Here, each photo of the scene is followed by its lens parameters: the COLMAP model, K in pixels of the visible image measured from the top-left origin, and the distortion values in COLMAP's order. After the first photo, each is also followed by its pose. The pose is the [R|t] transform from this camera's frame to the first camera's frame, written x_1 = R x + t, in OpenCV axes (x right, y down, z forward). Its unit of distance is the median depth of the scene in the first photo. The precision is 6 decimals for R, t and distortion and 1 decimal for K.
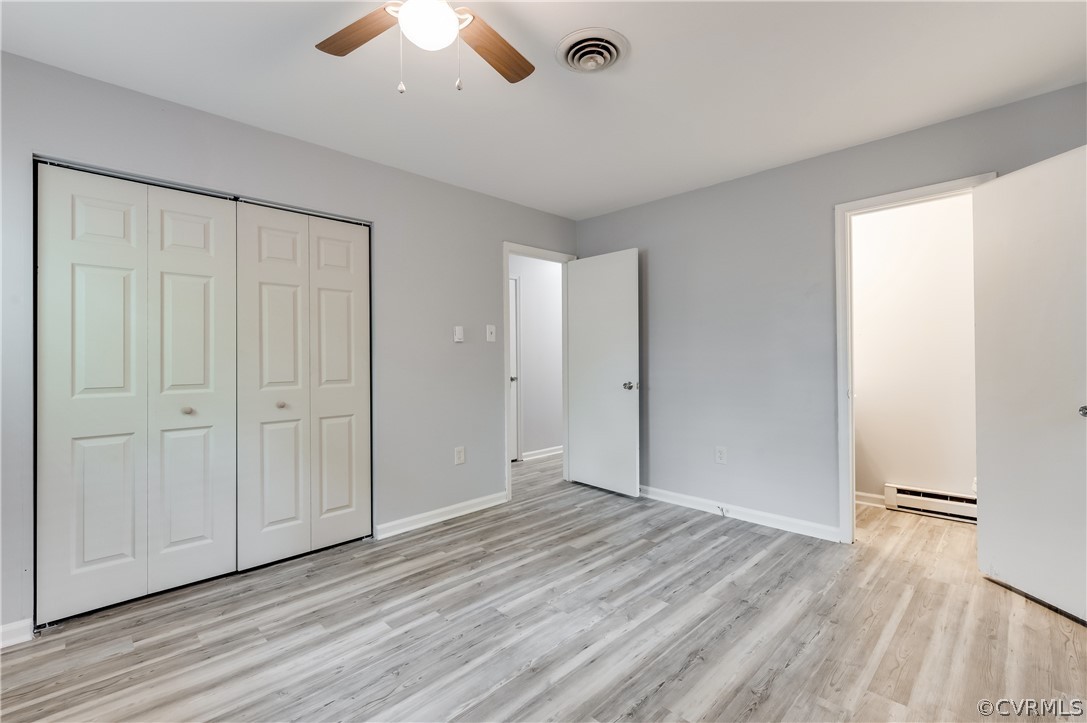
lens RADIAL K [[483.5, 0, 540.6], [0, 483.5, 354.4], [0, 0, 1]] dist [0.006035, -0.001380]
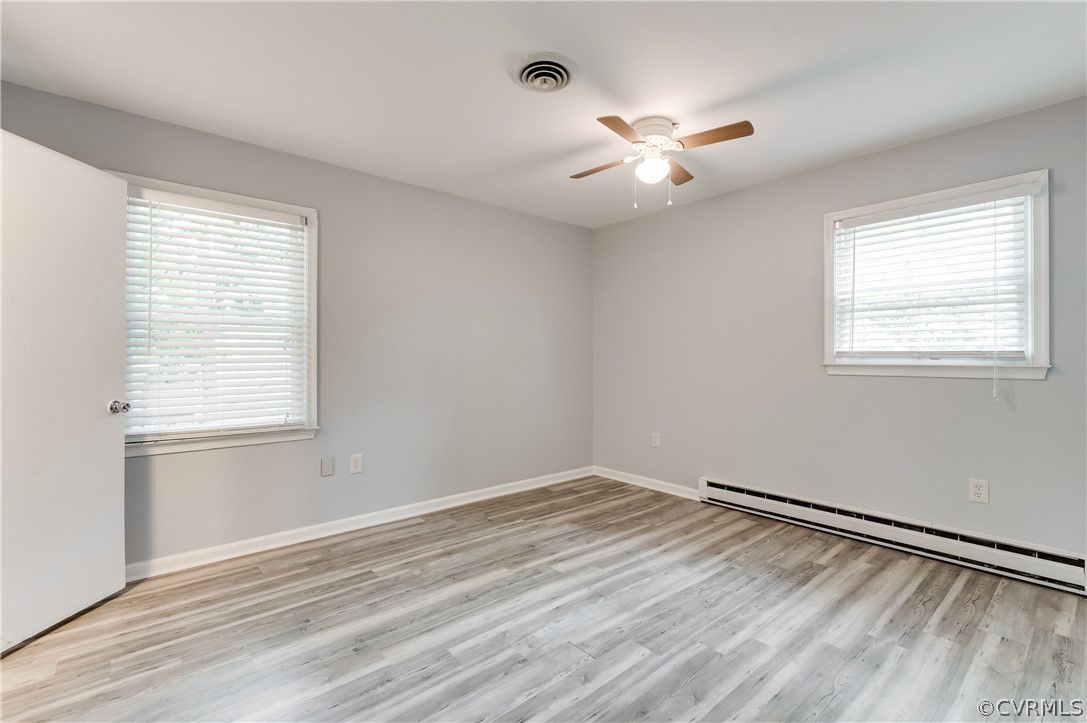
lens RADIAL K [[483.5, 0, 540.6], [0, 483.5, 354.4], [0, 0, 1]] dist [0.006035, -0.001380]
pose [[-0.997435, 0.007170, 0.071211, 0.035868], [0.006239, 0.999892, -0.013289, 0.009947], [-0.071299, -0.012811, -0.997373, 1.690534]]
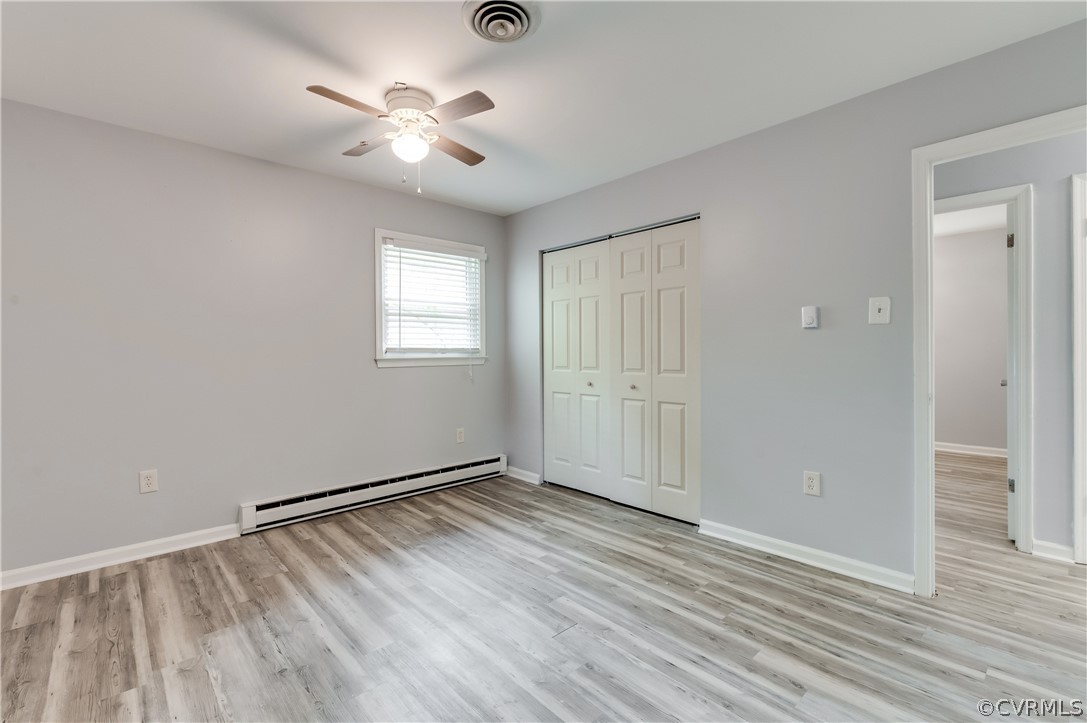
lens RADIAL K [[483.5, 0, 540.6], [0, 483.5, 354.4], [0, 0, 1]] dist [0.006035, -0.001380]
pose [[-0.041056, 0.014515, -0.999051, 0.839036], [0.014094, 0.999803, 0.013947, -0.002599], [0.999057, -0.013508, -0.041252, 0.903768]]
